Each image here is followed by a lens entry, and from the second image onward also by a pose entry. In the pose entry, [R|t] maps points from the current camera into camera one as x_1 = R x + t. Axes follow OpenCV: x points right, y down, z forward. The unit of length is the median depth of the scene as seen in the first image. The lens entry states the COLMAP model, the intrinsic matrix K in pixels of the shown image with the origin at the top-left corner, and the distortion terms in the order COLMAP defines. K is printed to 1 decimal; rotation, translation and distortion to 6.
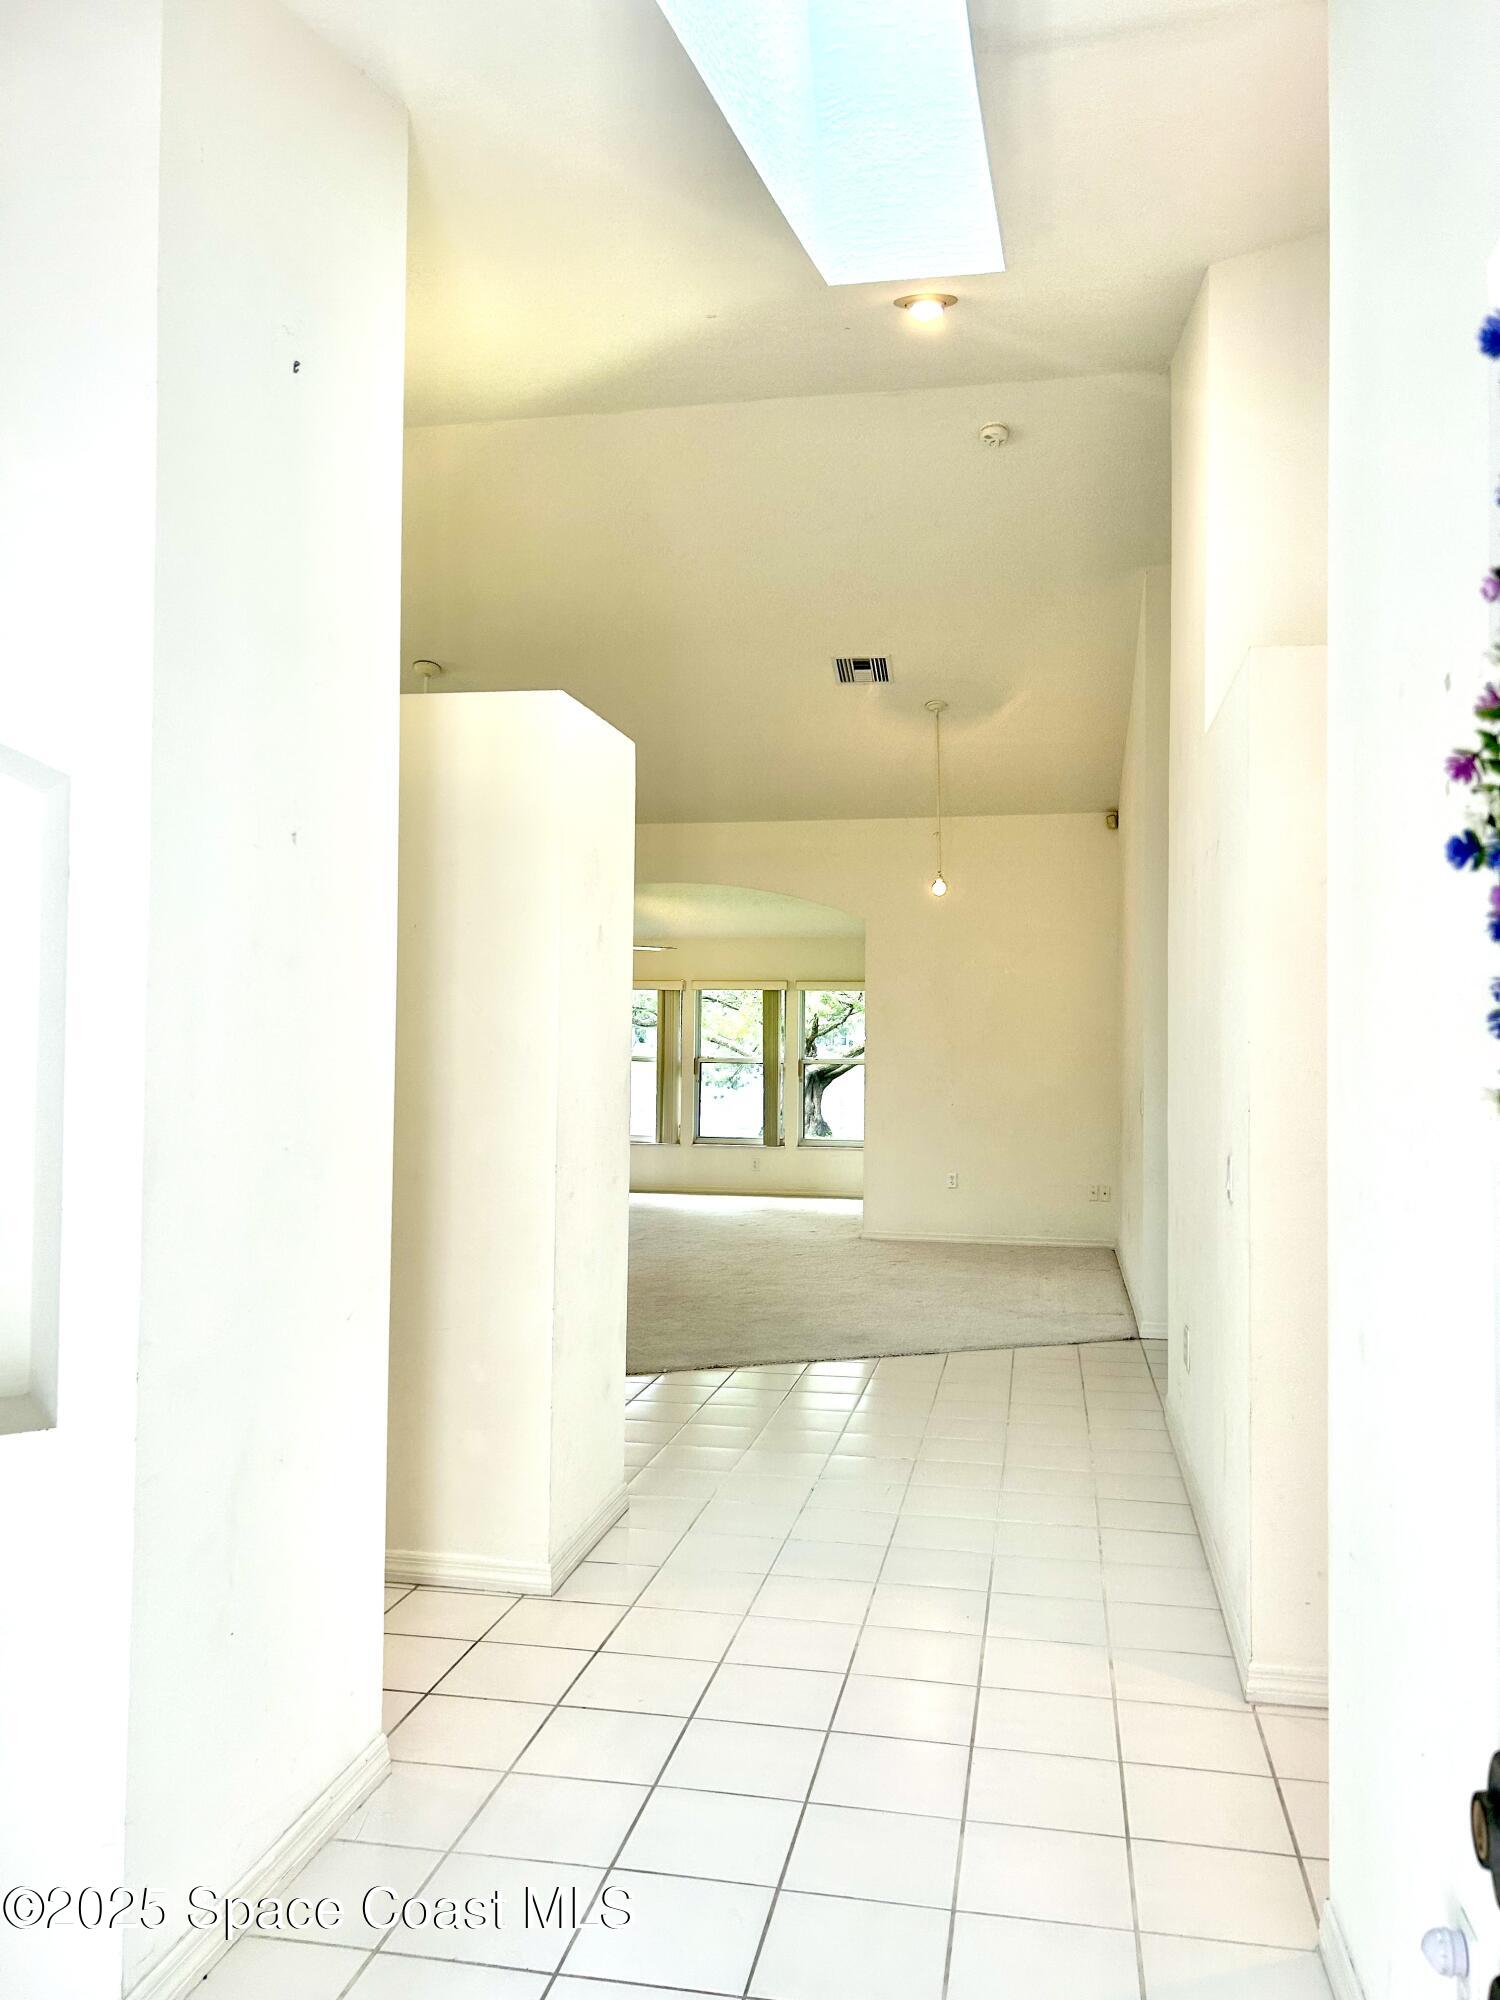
lens RADIAL K [[1513.4, 0, 744.3], [0, 1513.4, 996.2], [0, 0, 1]] dist [0.066212, -0.083447]
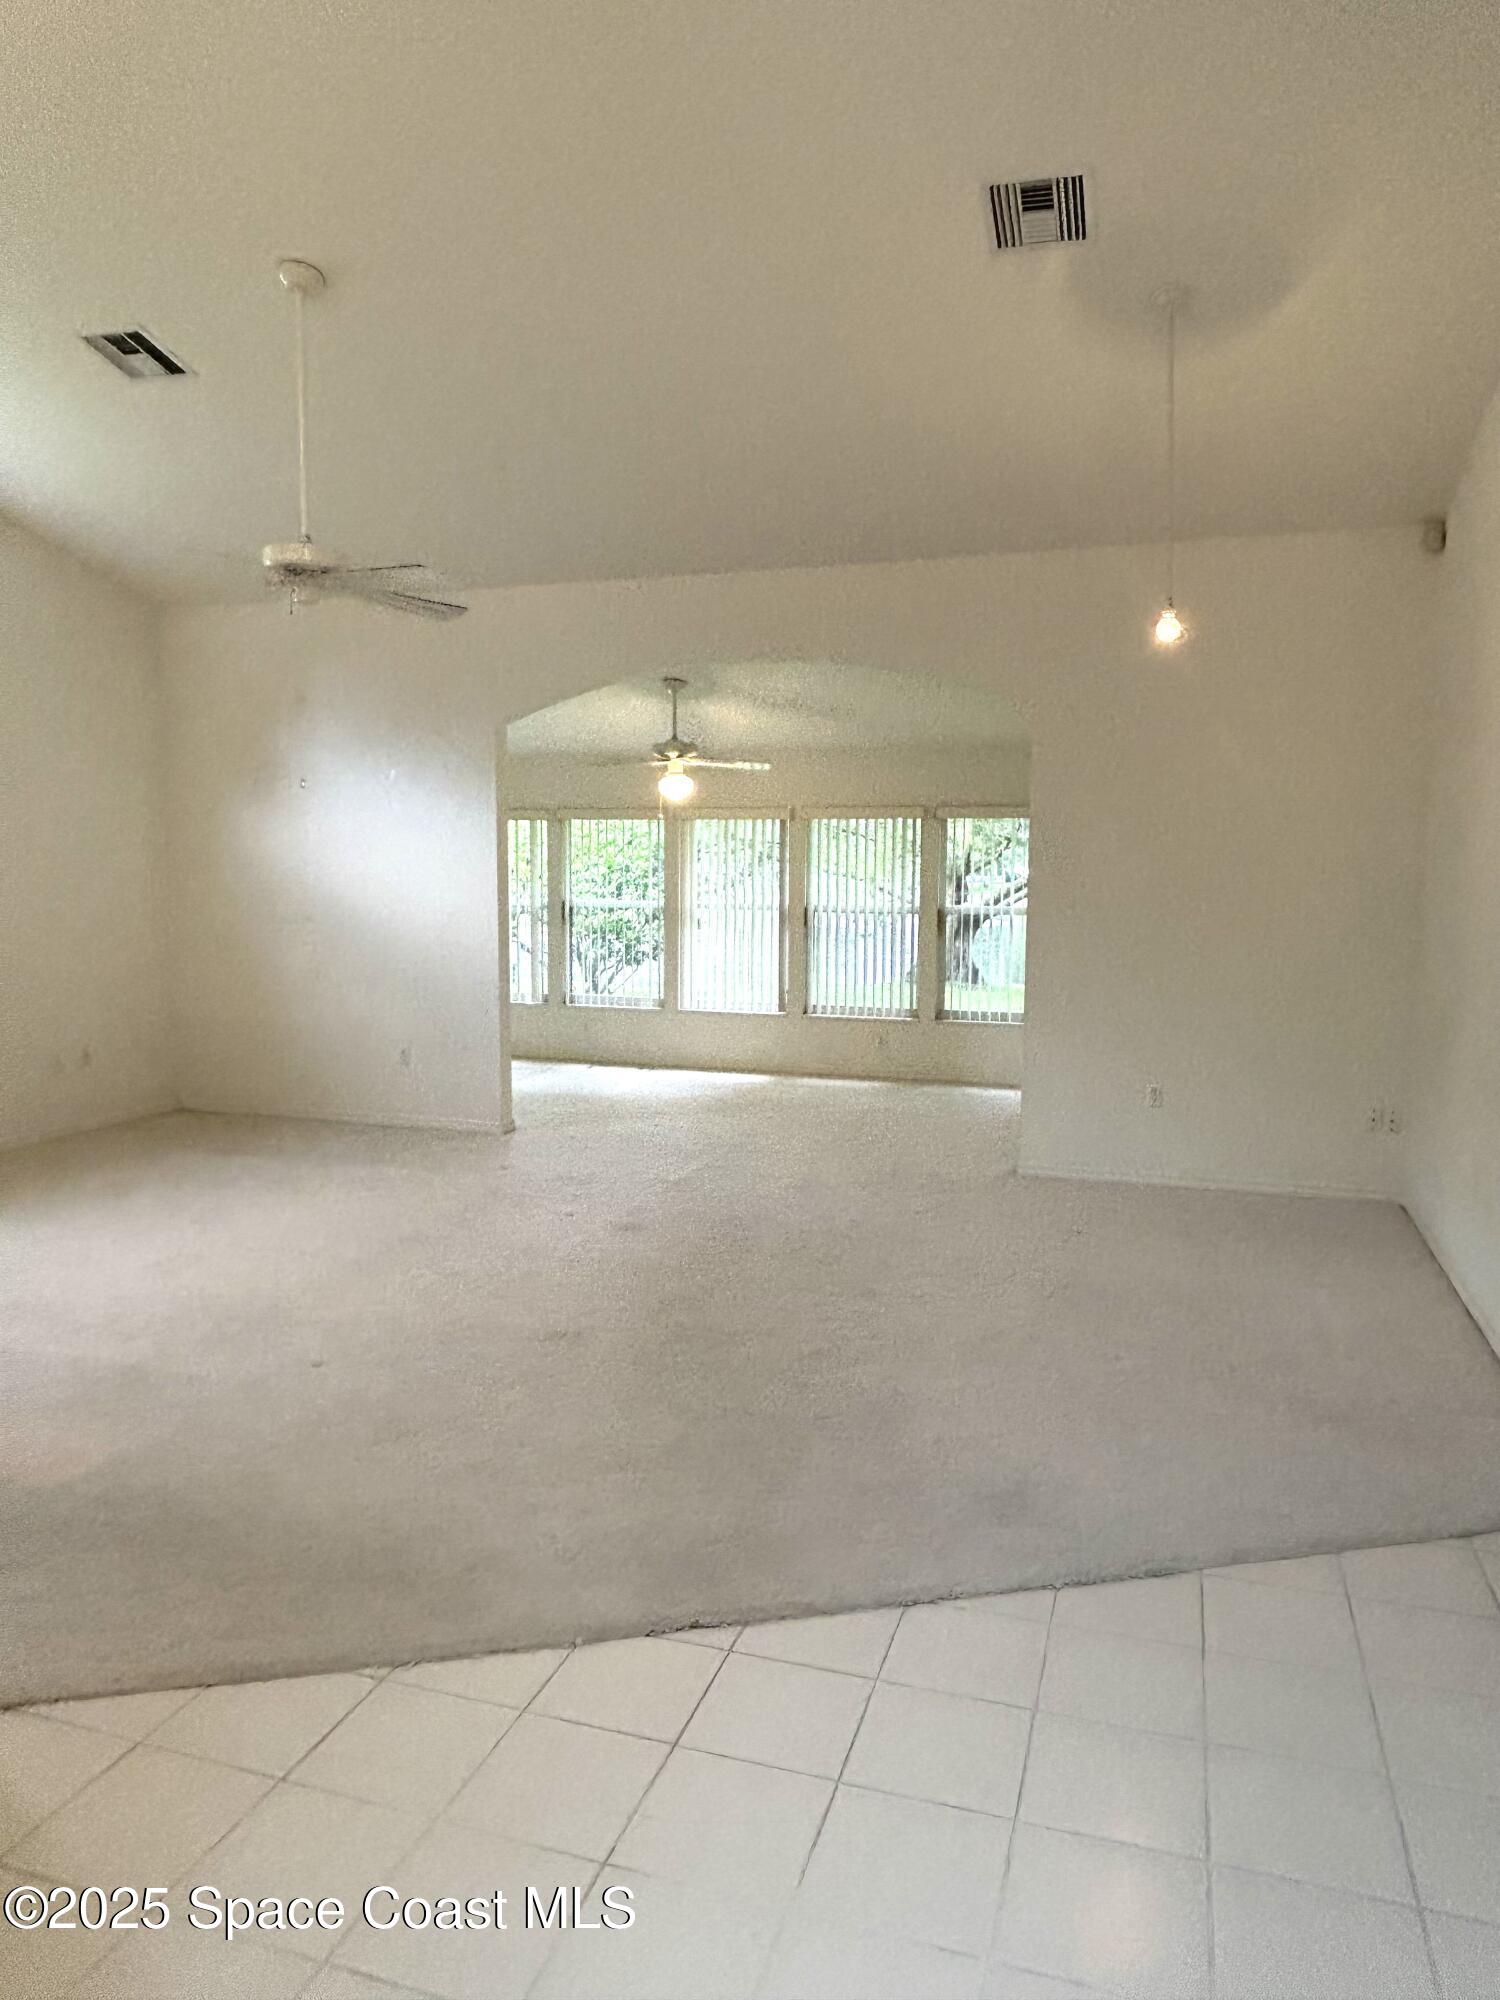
lens RADIAL K [[1331.9, 0, 761.9], [0, 1331.9, 1013.5], [0, 0, 1]] dist [0.002636, -0.003235]
pose [[0.993550, 0.005950, -0.113240, 0.027143], [0.009744, 0.990449, 0.137532, 0.000600], [0.112977, -0.137748, 0.984003, 0.367628]]
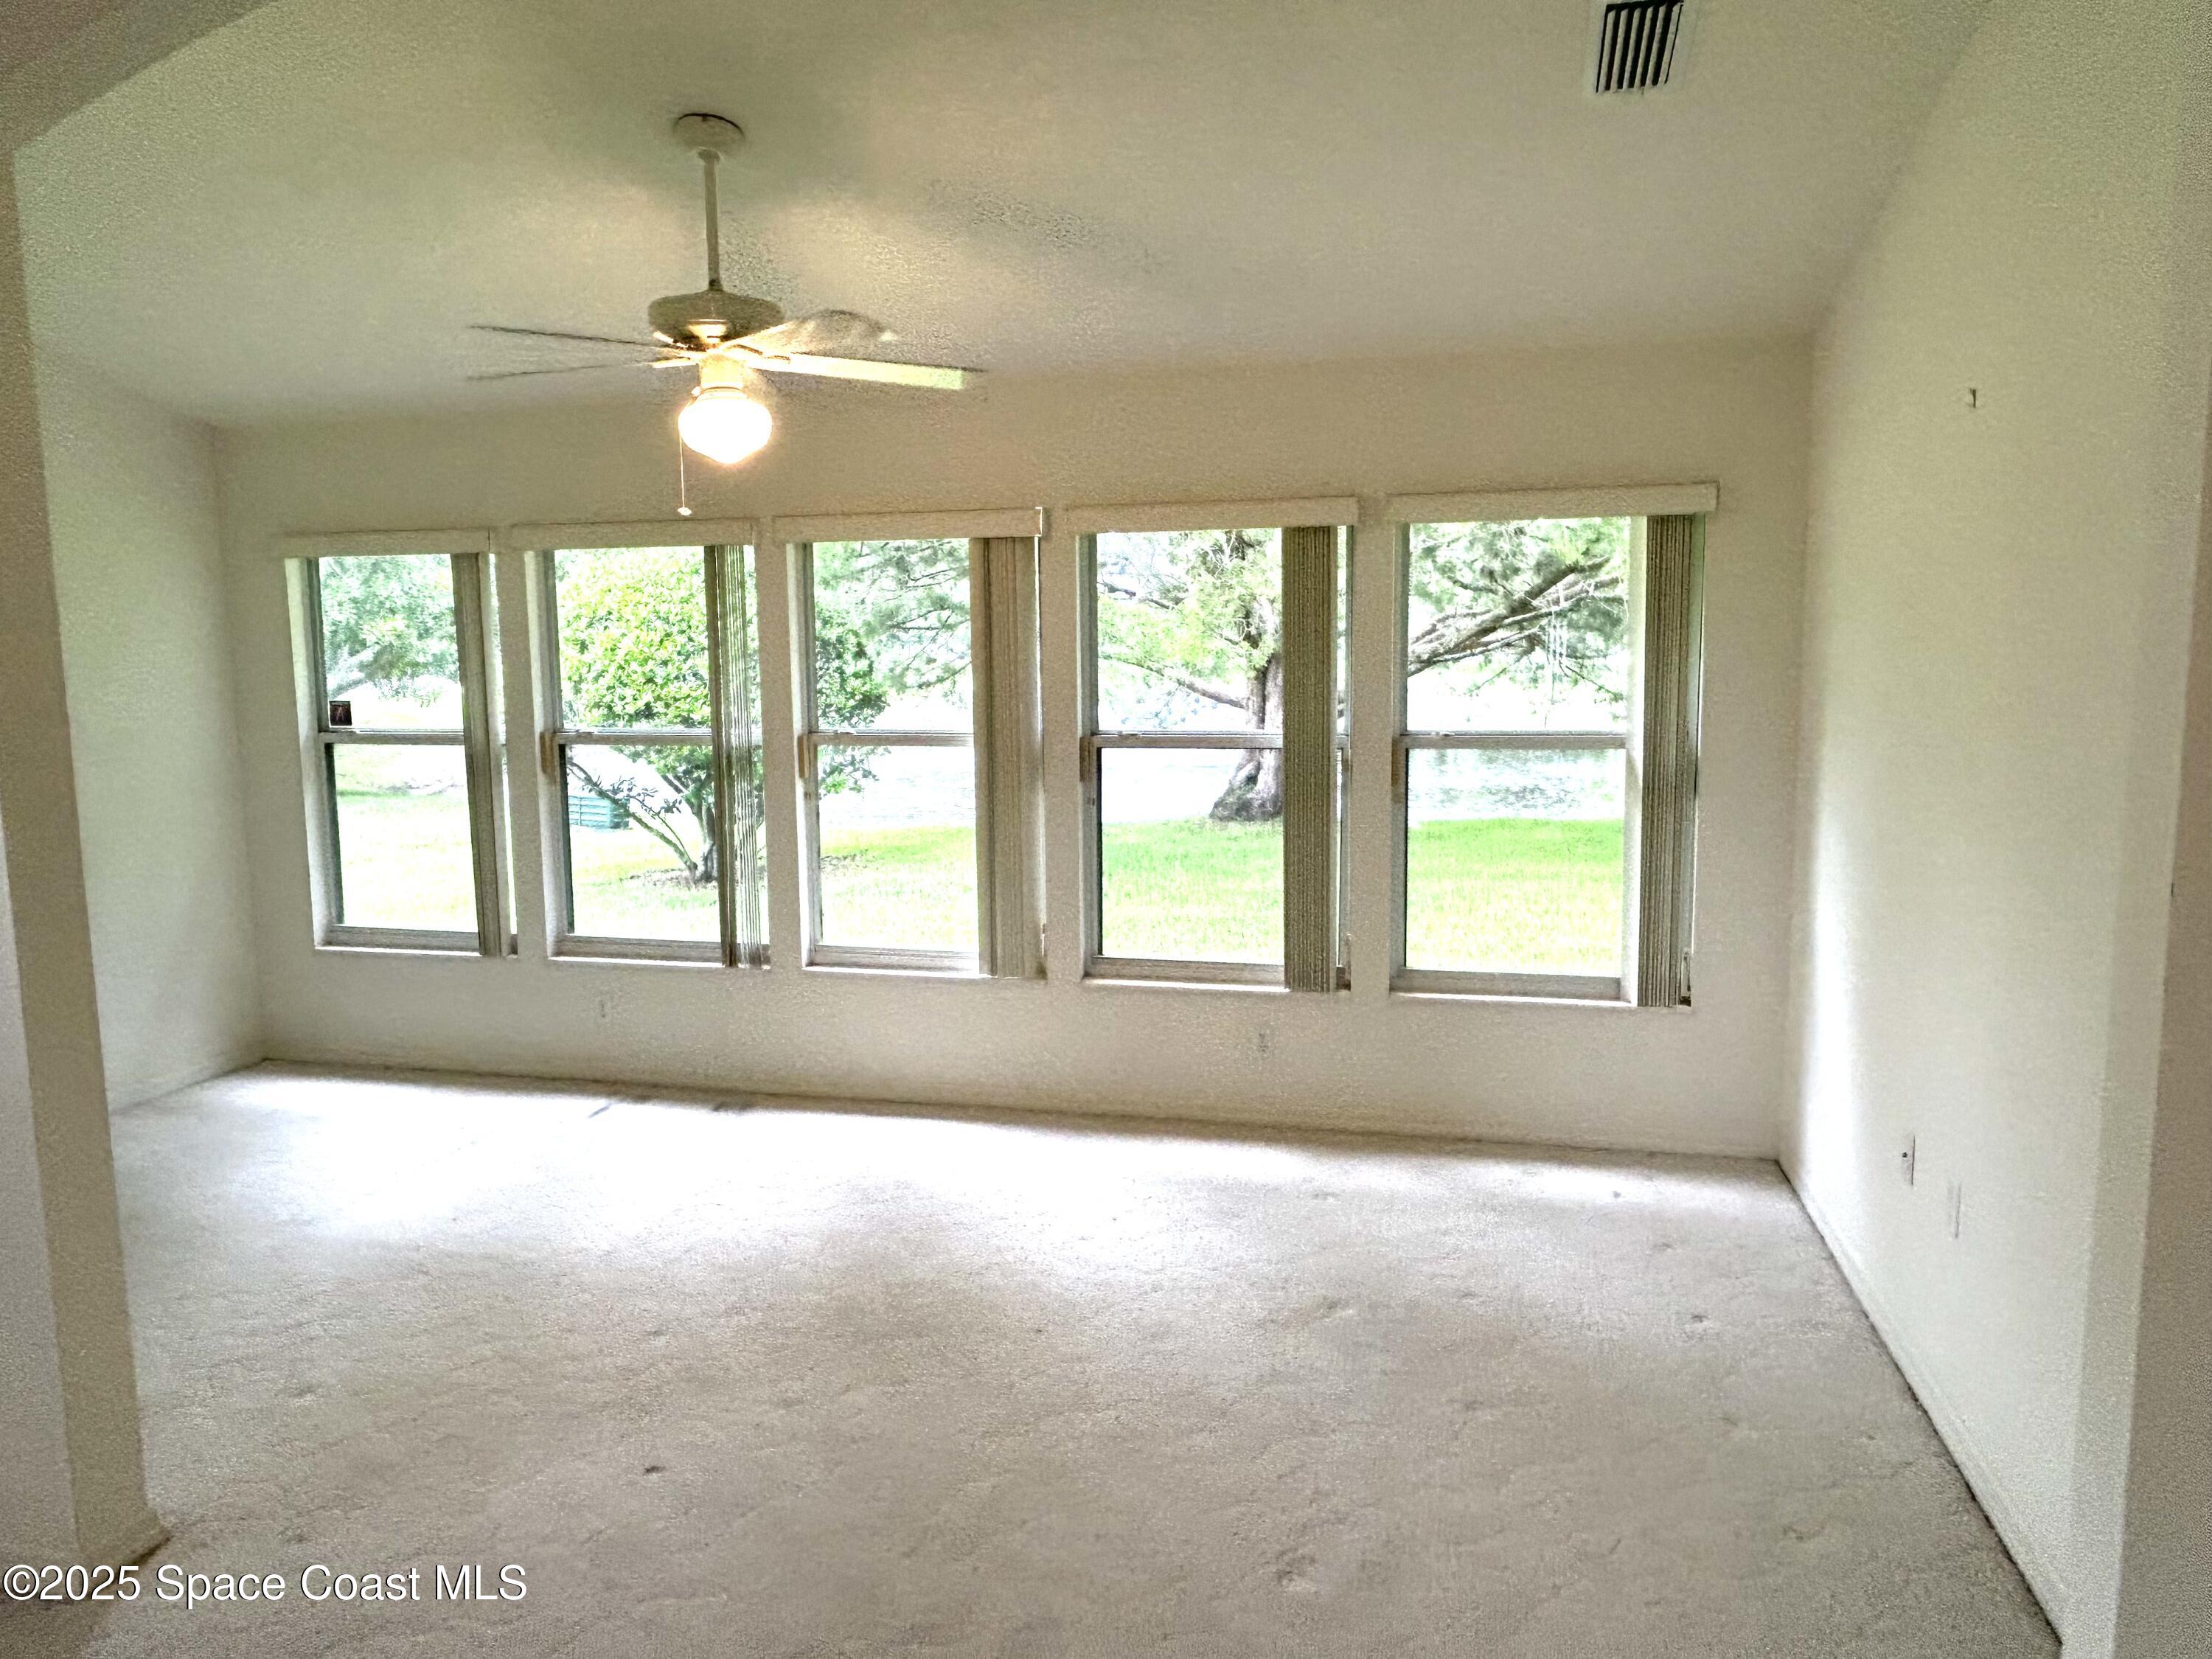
lens RADIAL K [[1473.1, 0, 1116.5], [0, 1473.1, 819.2], [0, 0, 1]] dist [0.002636, -0.003235]
pose [[0.999347, -0.026161, -0.024936, -0.019624], [0.029446, 0.989418, 0.142071, 0.014050], [0.020955, -0.142713, 0.989542, 0.785963]]
